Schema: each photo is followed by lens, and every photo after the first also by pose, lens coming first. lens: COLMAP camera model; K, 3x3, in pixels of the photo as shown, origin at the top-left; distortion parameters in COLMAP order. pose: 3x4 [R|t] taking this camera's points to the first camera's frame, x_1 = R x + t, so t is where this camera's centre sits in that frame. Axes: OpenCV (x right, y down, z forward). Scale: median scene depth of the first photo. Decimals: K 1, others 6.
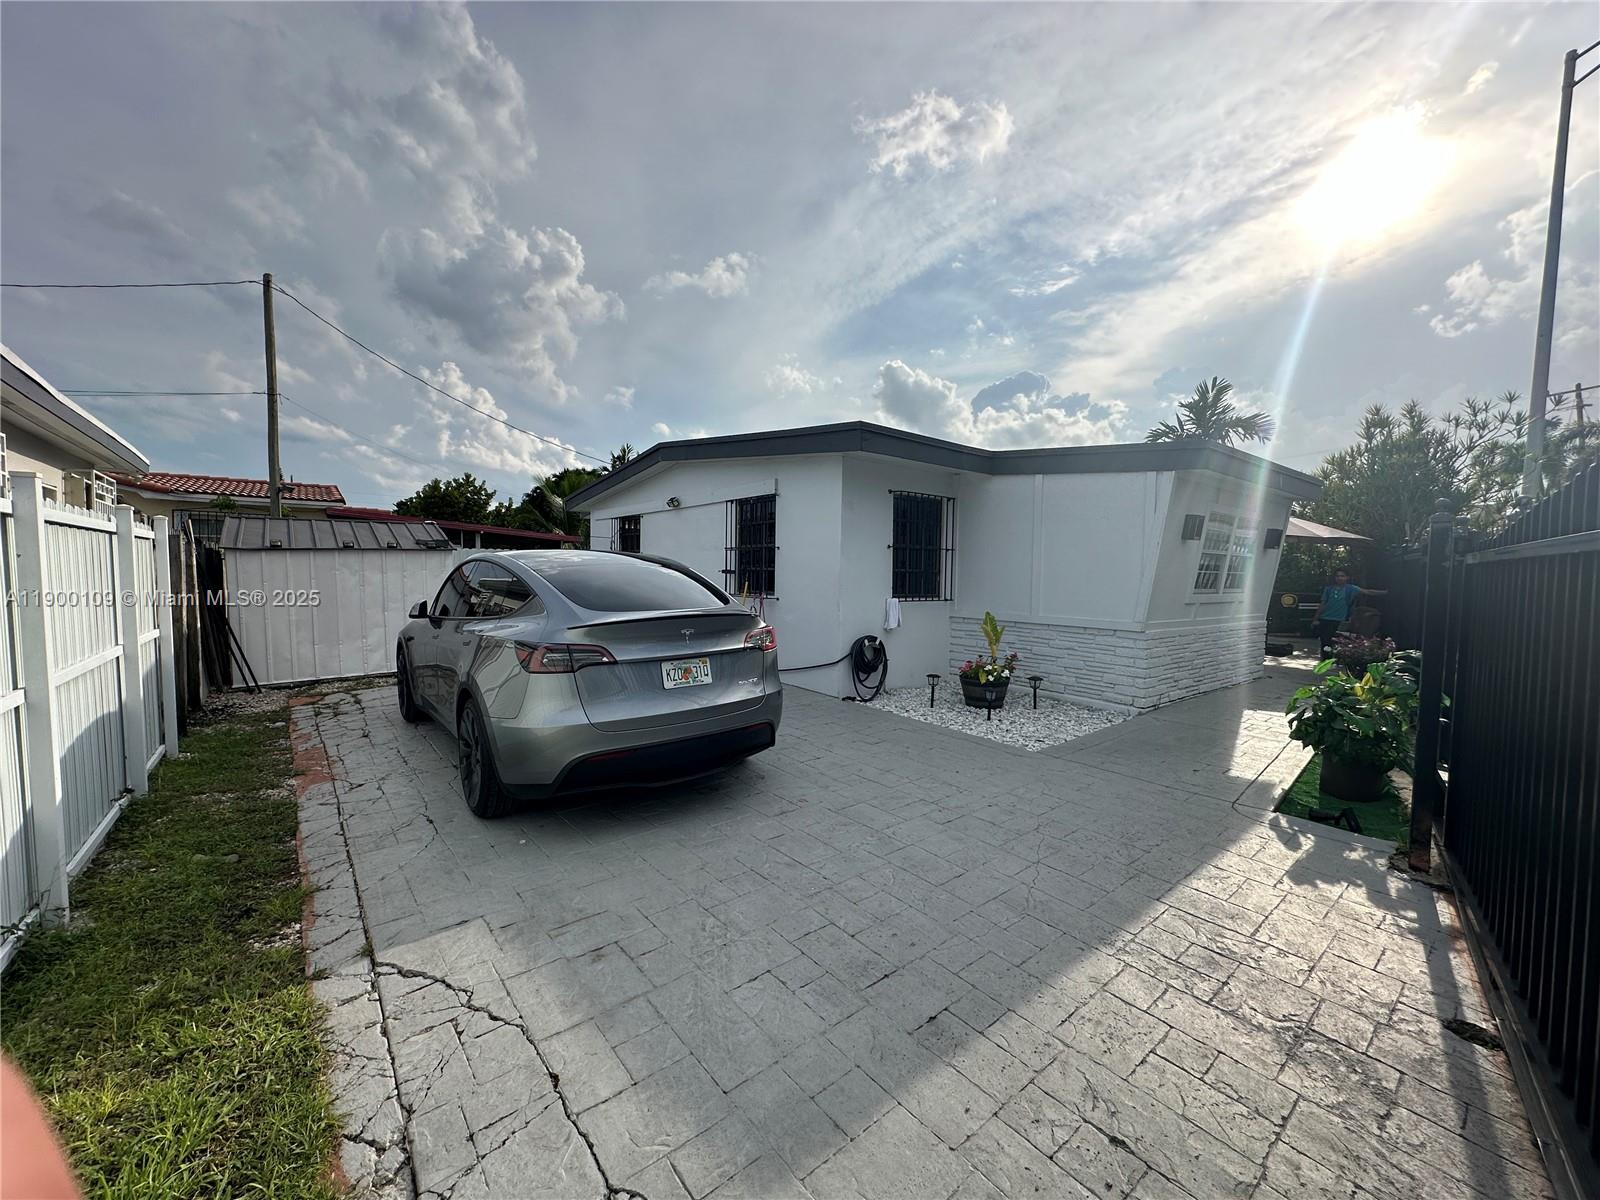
lens RADIAL K [[637.5, 0, 806.1], [0, 637.5, 601.5], [0, 0, 1]] dist [-0.002311, 0.000925]
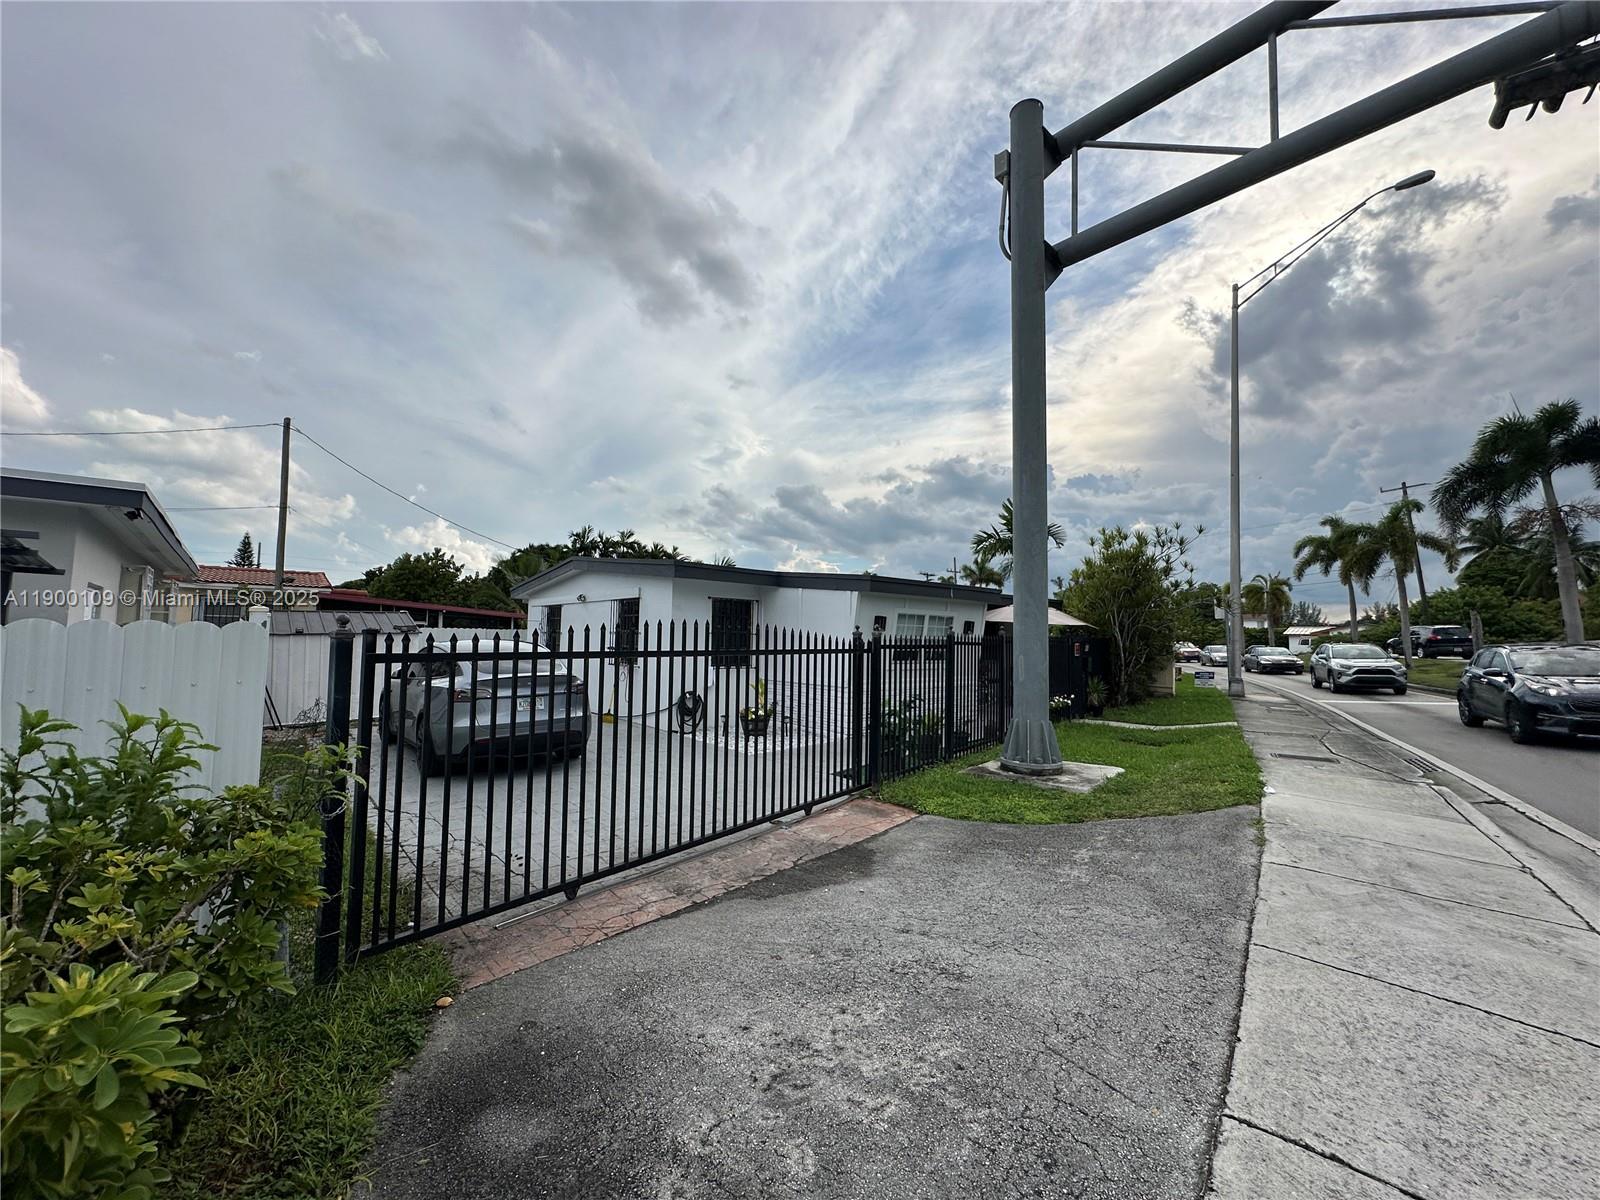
lens RADIAL K [[637.5, 0, 803.2], [0, 637.5, 604.3], [0, 0, 1]] dist [-0.002311, 0.000925]
pose [[0.999268, 0.005385, 0.037875, 0.295028], [-0.001483, 0.994753, -0.102295, 0.000639], [-0.038227, 0.102164, 0.994033, -0.539613]]
